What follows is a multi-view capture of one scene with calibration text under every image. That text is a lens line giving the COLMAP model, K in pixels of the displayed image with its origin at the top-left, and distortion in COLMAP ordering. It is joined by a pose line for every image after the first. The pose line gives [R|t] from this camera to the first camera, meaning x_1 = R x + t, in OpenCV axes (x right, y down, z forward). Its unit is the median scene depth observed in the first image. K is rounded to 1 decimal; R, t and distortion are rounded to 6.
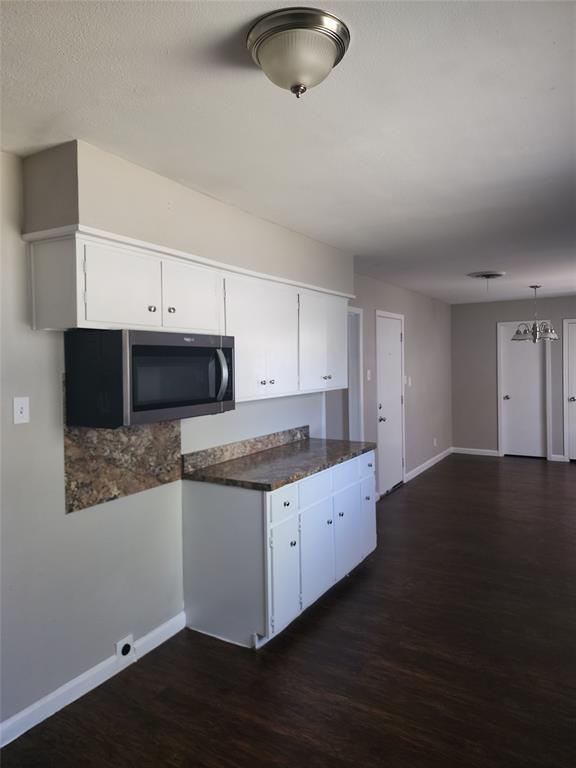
lens RADIAL K [[515.0, 0, 290.0], [0, 515.0, 369.0], [0, 0, 1]] dist [0.061484, -0.064155]
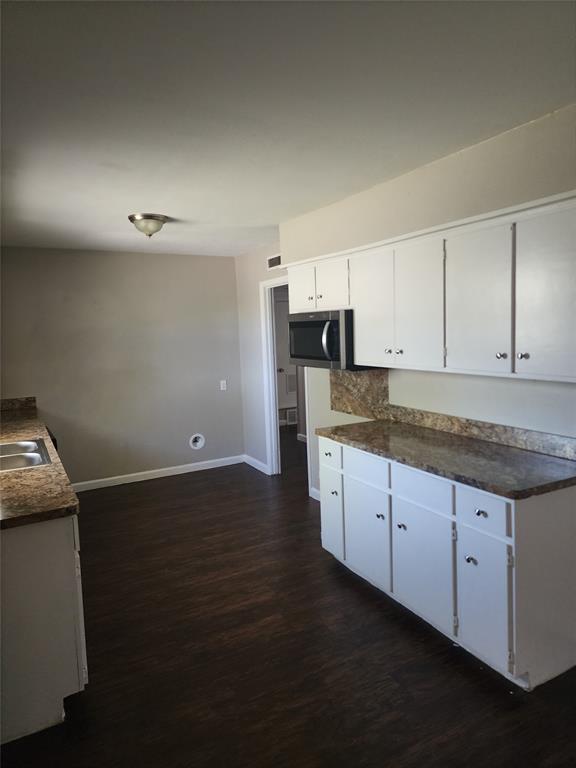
lens RADIAL K [[508.4, 0, 280.6], [0, 508.4, 374.3], [0, 0, 1]] dist [0.072086, -0.066015]
pose [[-0.515126, 0.115138, -0.849346, 0.878925], [0.029267, 0.992721, 0.116824, -0.049086], [0.856615, 0.035321, -0.514746, 1.306915]]
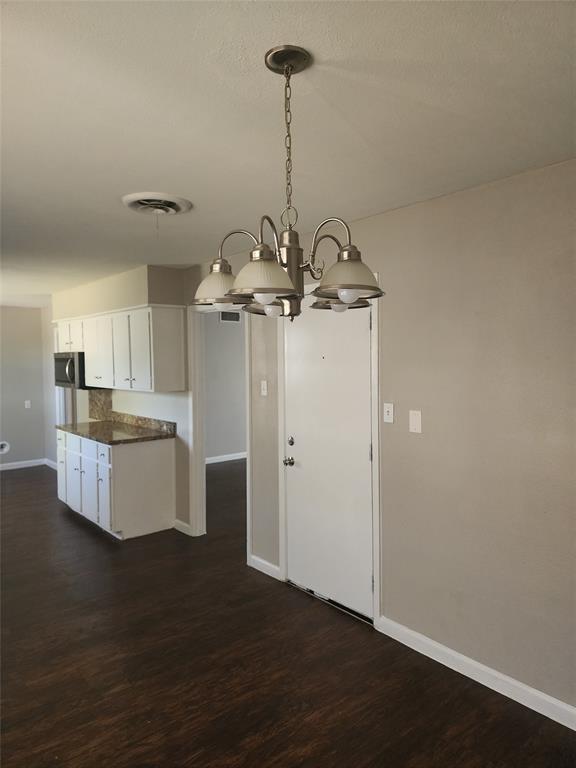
lens RADIAL K [[504.2, 0, 289.3], [0, 504.2, 380.4], [0, 0, 1]] dist [0.069761, -0.060136]
pose [[-0.311449, 0.056029, -0.948610, 1.328814], [-0.004934, 0.998151, 0.060575, -0.067701], [0.950250, 0.023546, -0.310597, 2.100135]]
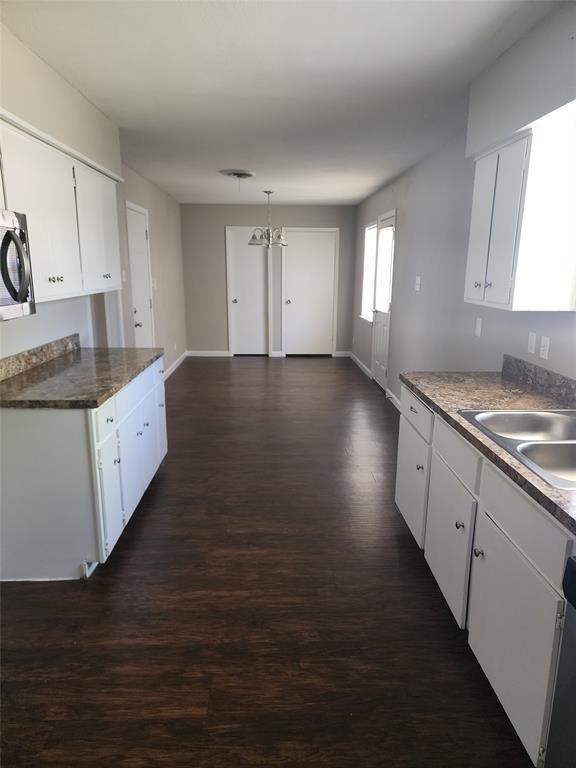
lens RADIAL K [[518.0, 0, 288.0], [0, 518.0, 384.0], [0, 0, 1]] dist [0.081859, -0.073115]
pose [[0.838714, -0.098577, 0.535576, -0.195880], [-0.012990, 0.979579, 0.200641, 0.015808], [-0.544418, -0.175238, 0.820305, 0.099704]]
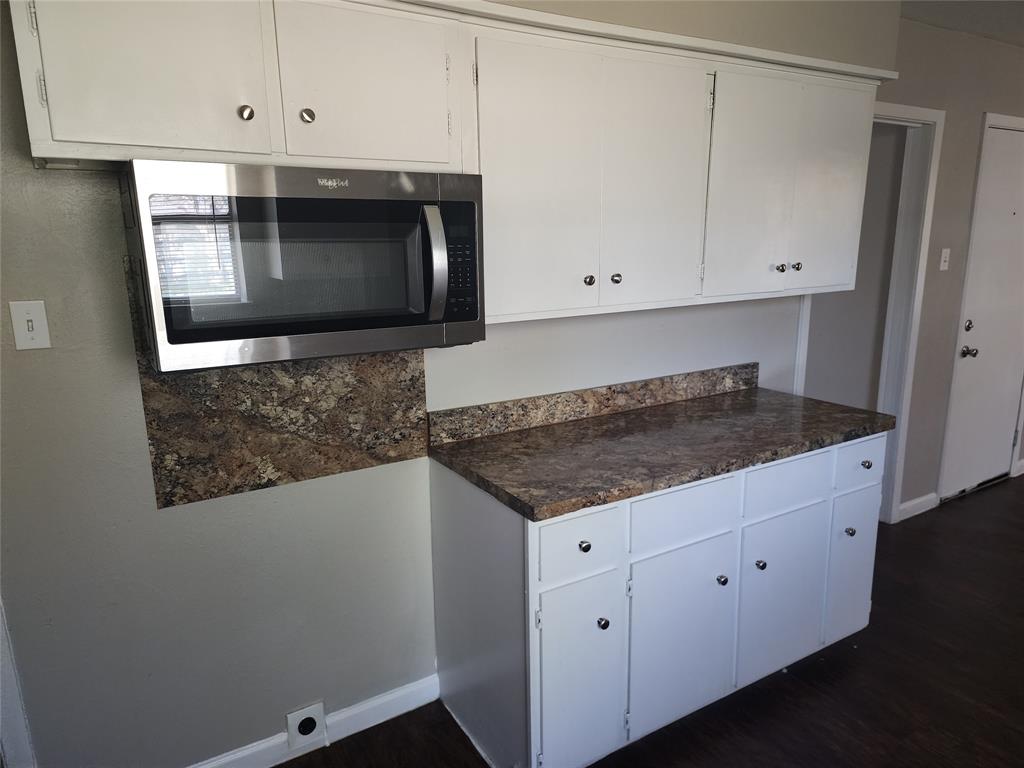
lens RADIAL K [[690.6, 0, 517.4], [0, 690.6, 393.8], [0, 0, 1]] dist [0.081859, -0.073115]
pose [[0.888750, 0.106374, -0.445879, 0.178777], [-0.008024, 0.976163, 0.216889, -0.008928], [0.458322, -0.189182, 0.868419, 0.395609]]
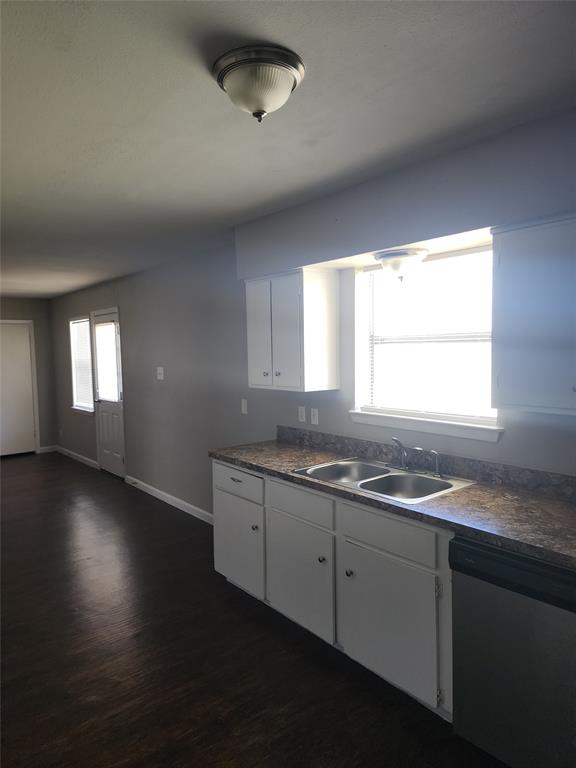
lens RADIAL K [[508.4, 0, 280.6], [0, 508.4, 374.3], [0, 0, 1]] dist [0.072086, -0.066015]
pose [[0.344720, -0.036617, 0.937991, -0.459285], [0.028389, 0.999188, 0.028573, -0.004077], [-0.938276, 0.016779, 0.345480, 0.257631]]
